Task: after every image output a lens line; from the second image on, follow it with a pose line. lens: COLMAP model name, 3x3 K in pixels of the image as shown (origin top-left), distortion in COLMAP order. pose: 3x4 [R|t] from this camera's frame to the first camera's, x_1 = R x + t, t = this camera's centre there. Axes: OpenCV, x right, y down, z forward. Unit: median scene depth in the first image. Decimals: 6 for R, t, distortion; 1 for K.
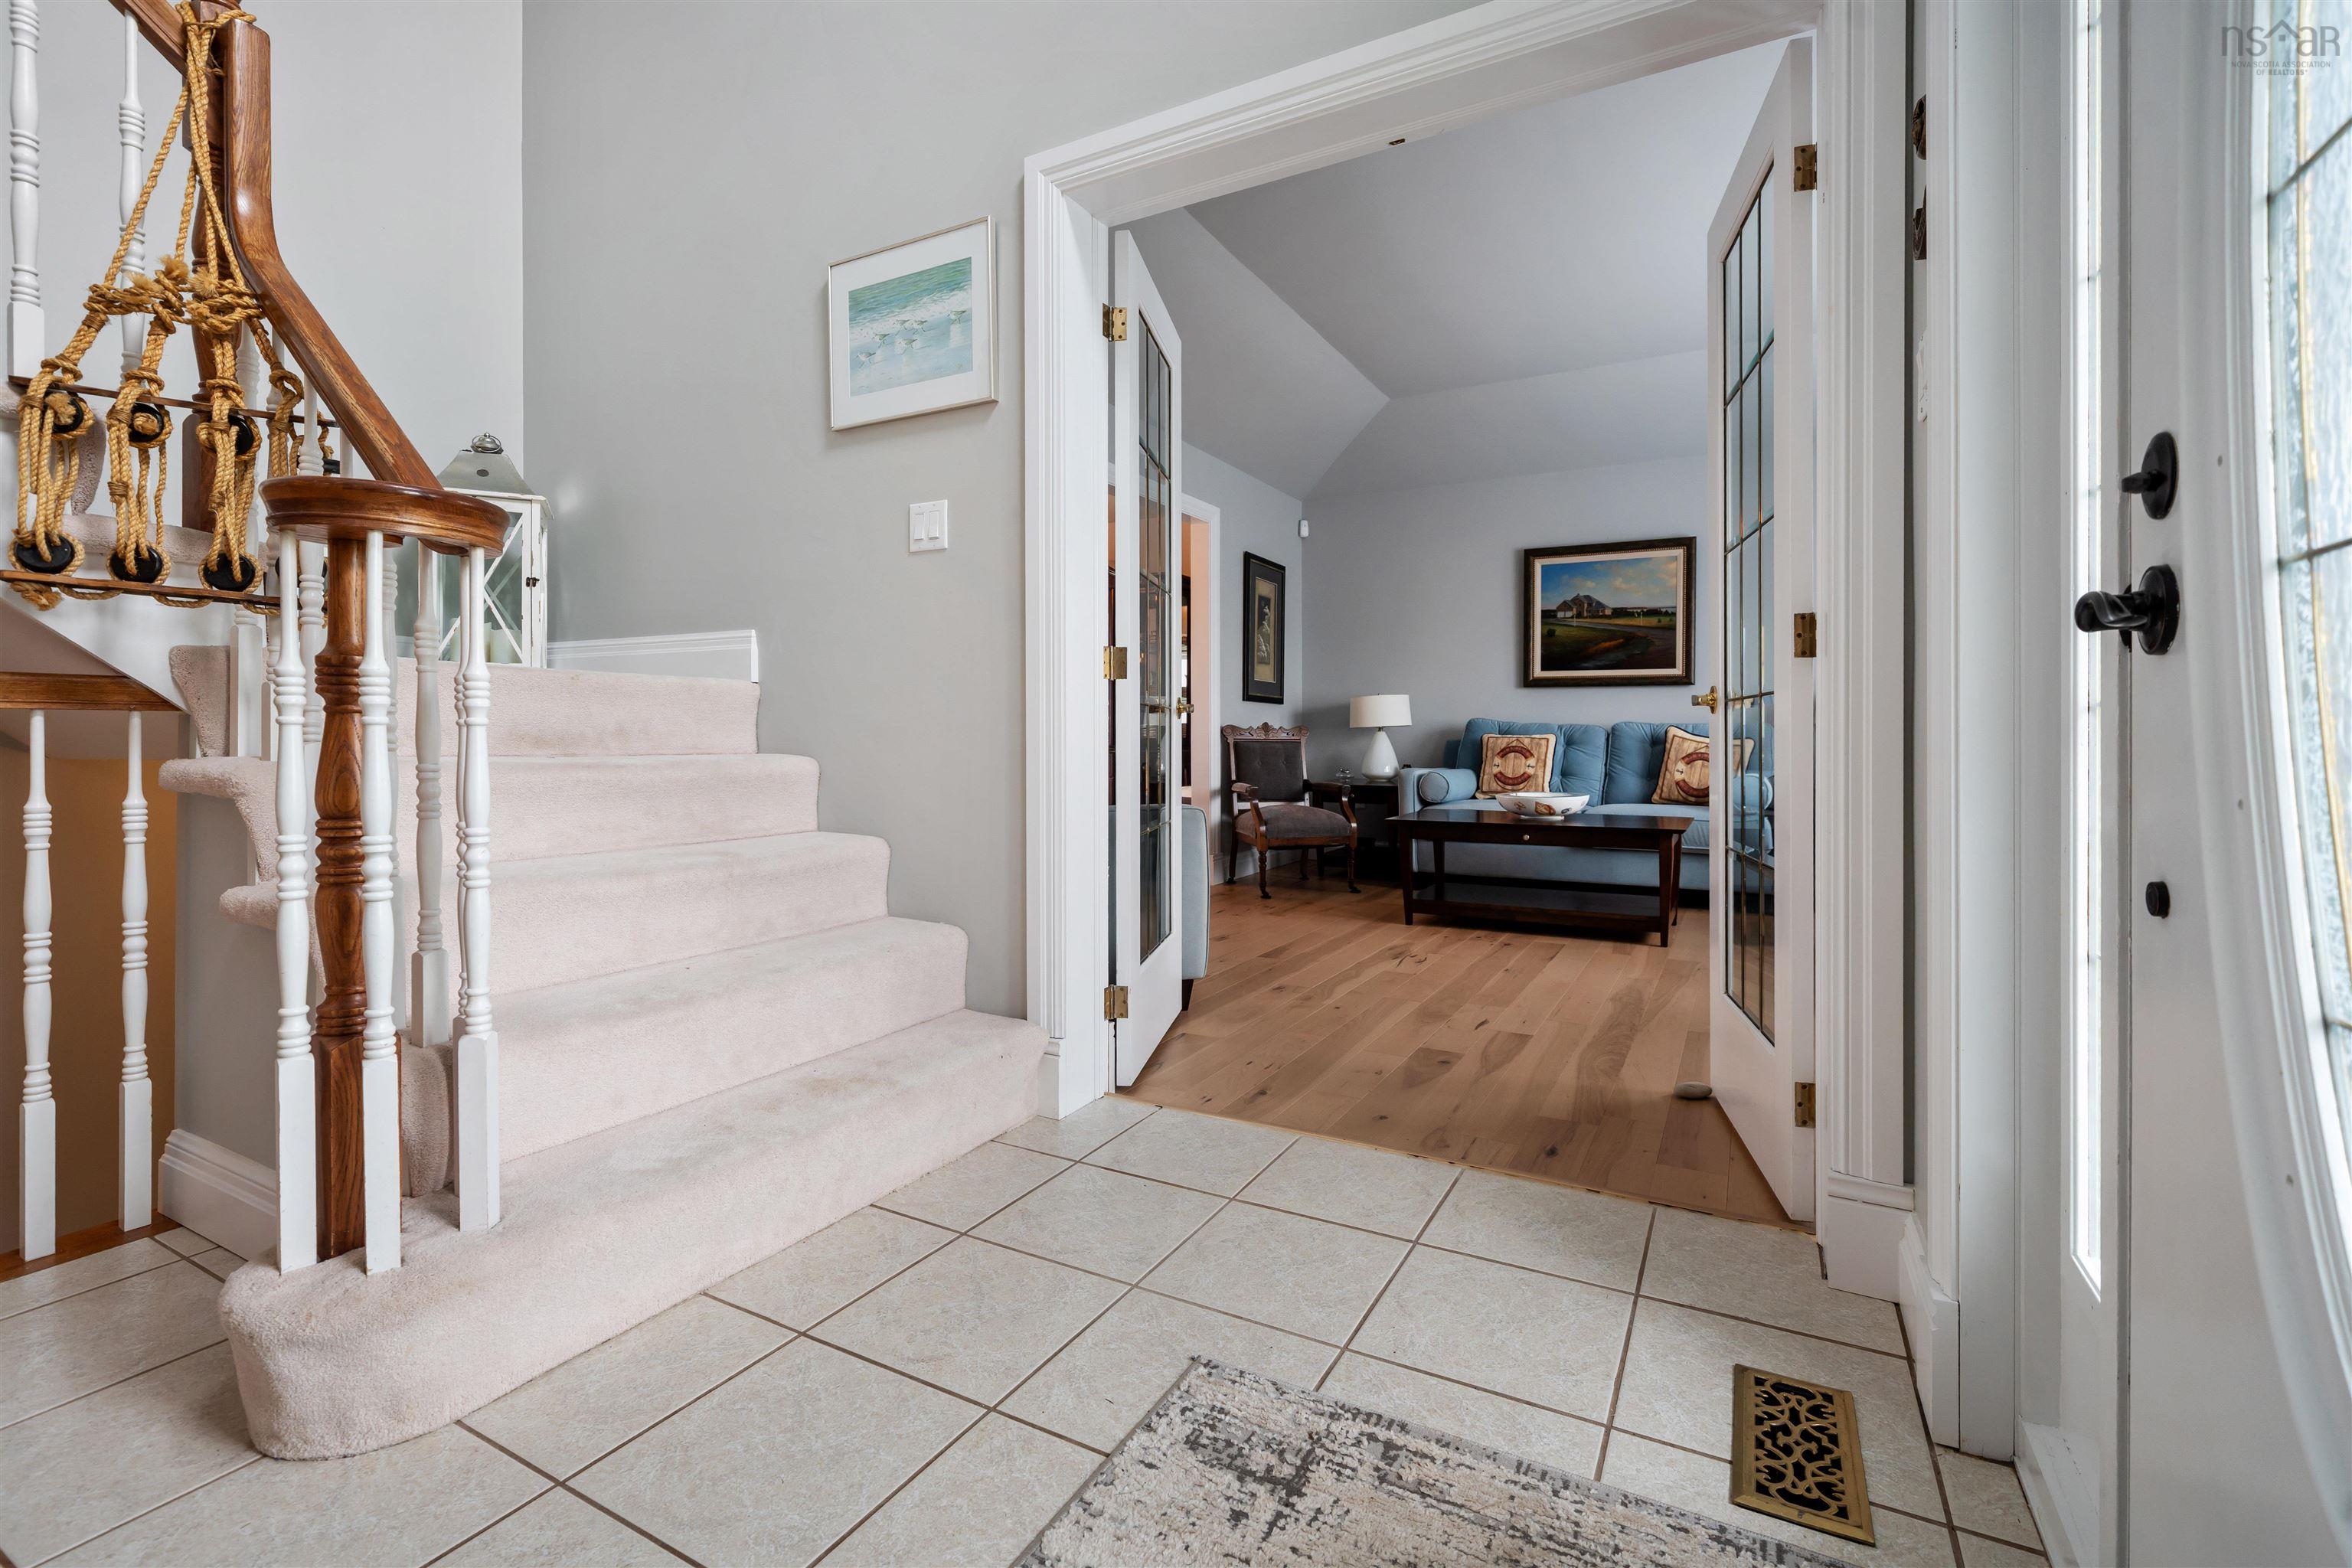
lens RADIAL K [[1023.8, 0, 1186.2], [0, 1023.8, 728.6], [0, 0, 1]] dist [-0.001974, 0.000675]
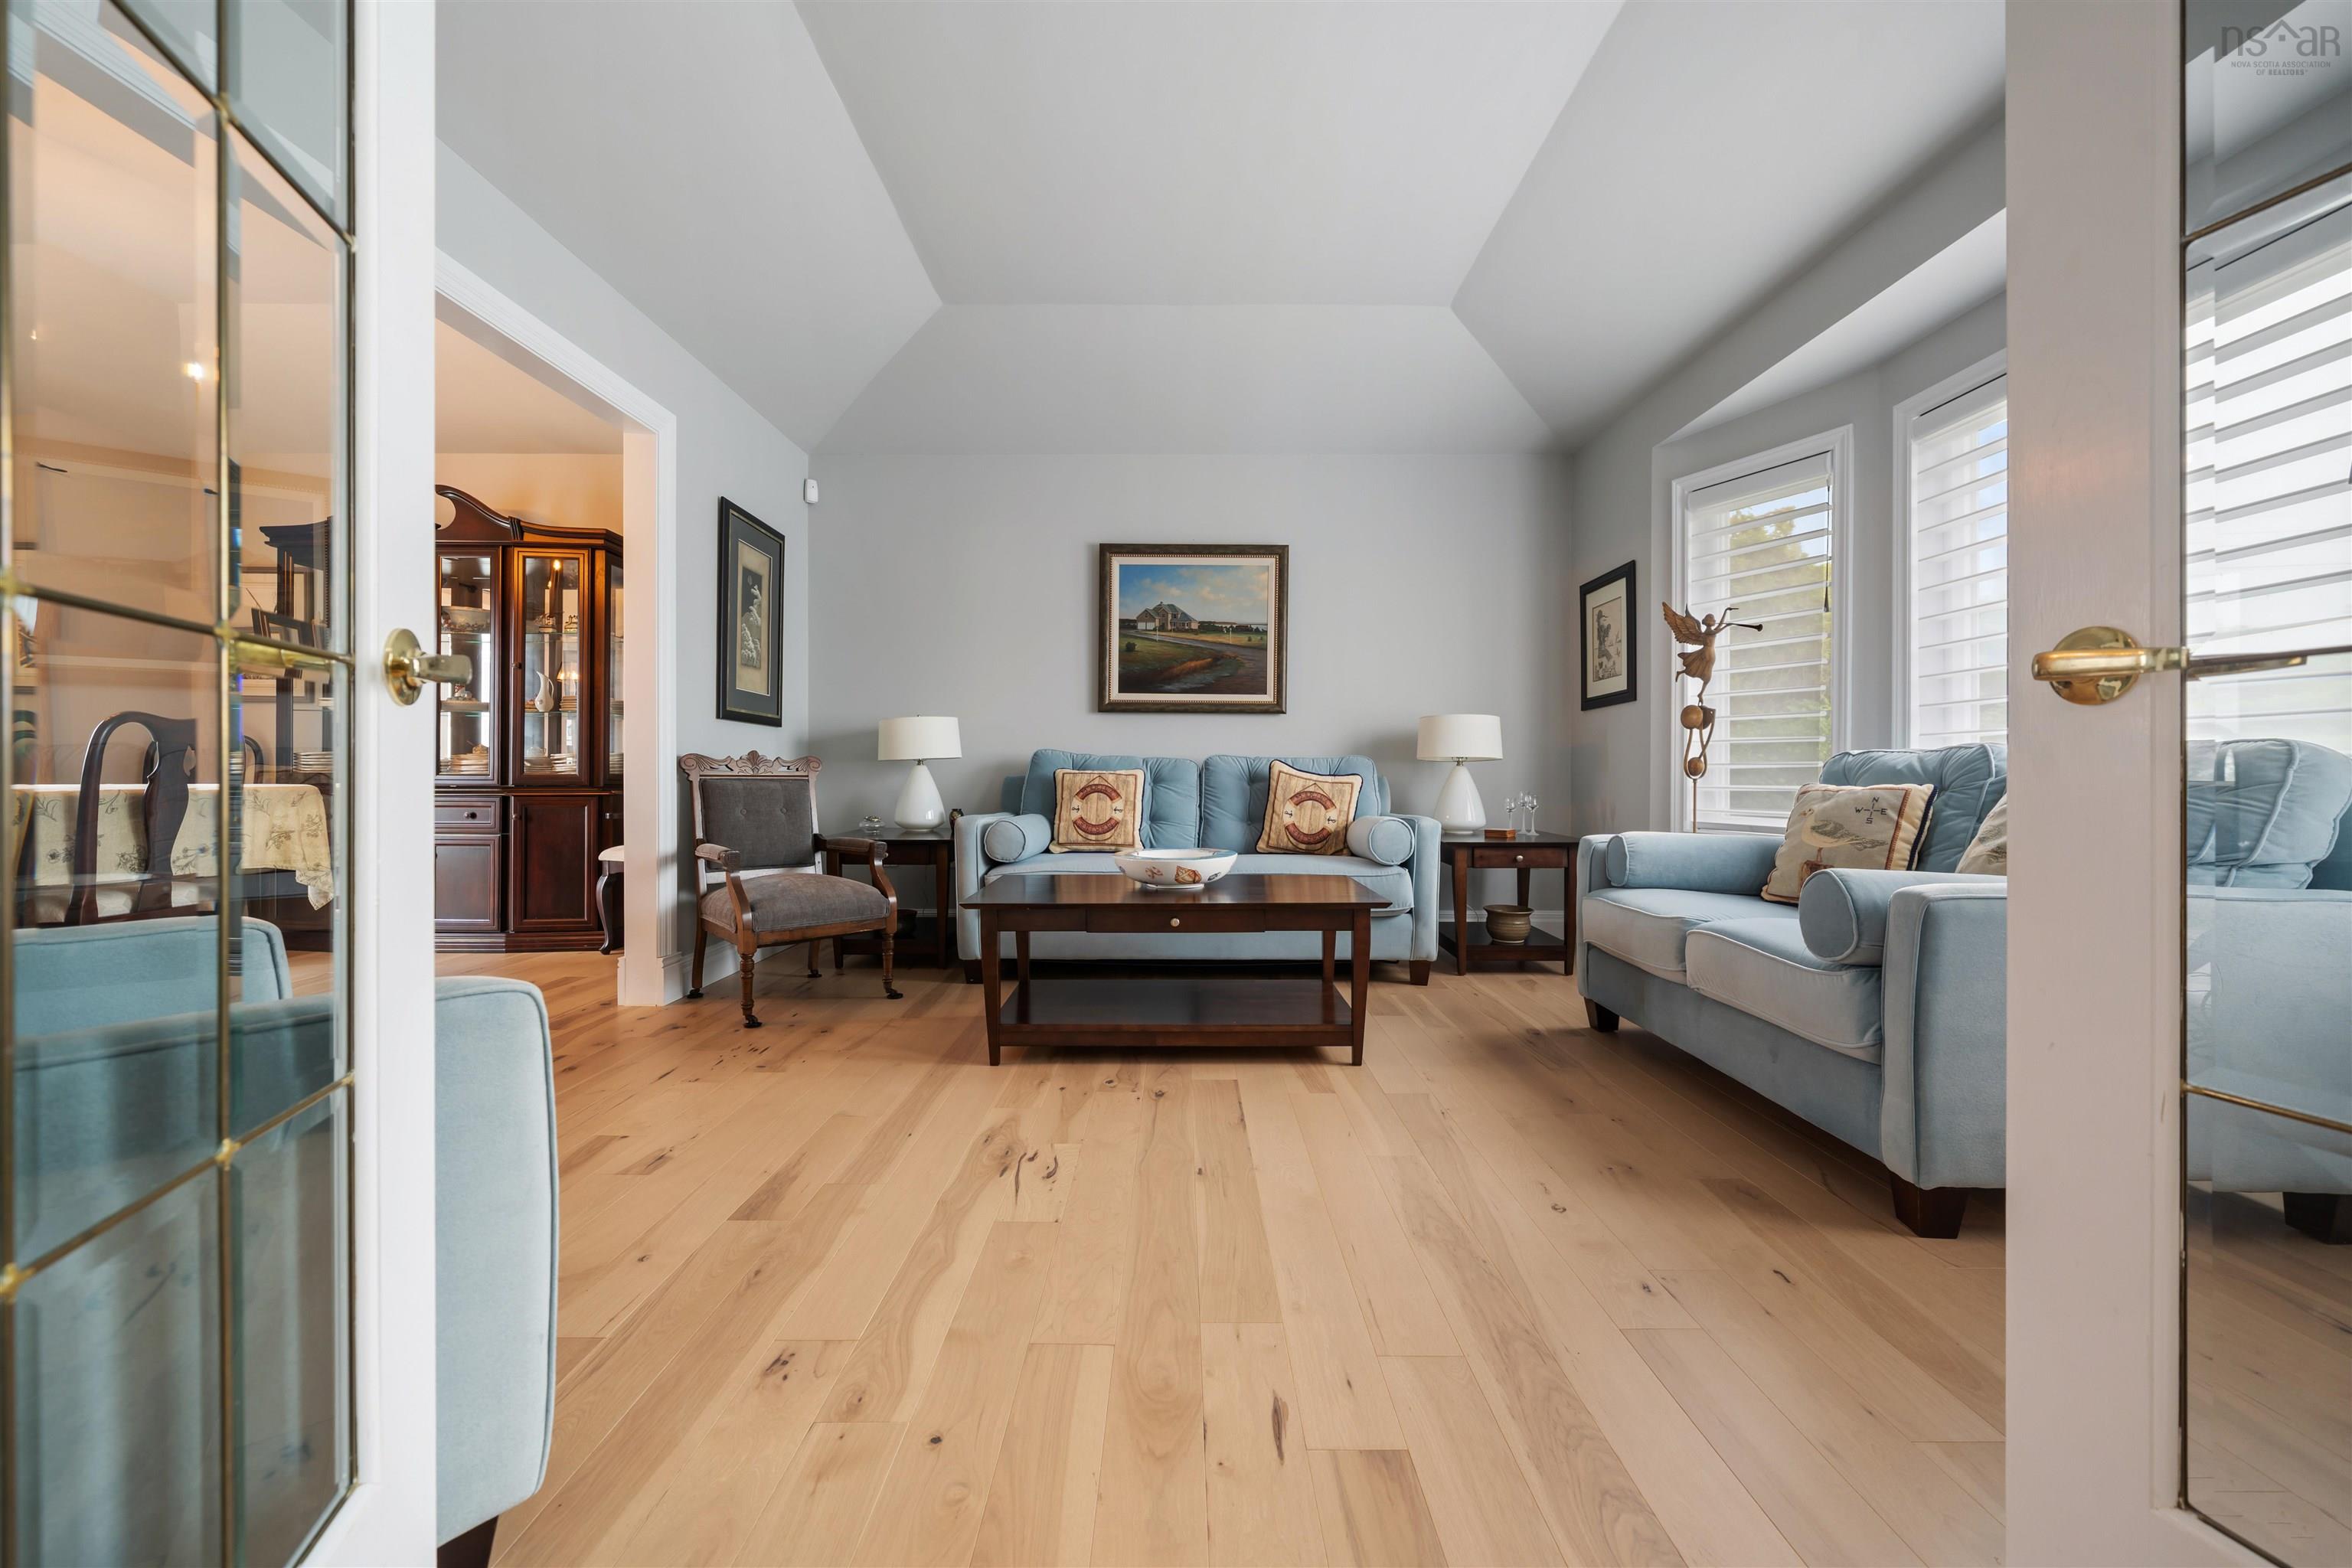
lens RADIAL K [[933.4, 0, 1171.5], [0, 933.4, 775.1], [0, 0, 1]] dist [-0.004212, -0.000088]
pose [[0.880259, 0.000633, 0.474493, 0.029074], [-0.005436, 0.999947, 0.008751, 0.003136], [-0.474462, -0.010282, 0.880216, 0.334066]]
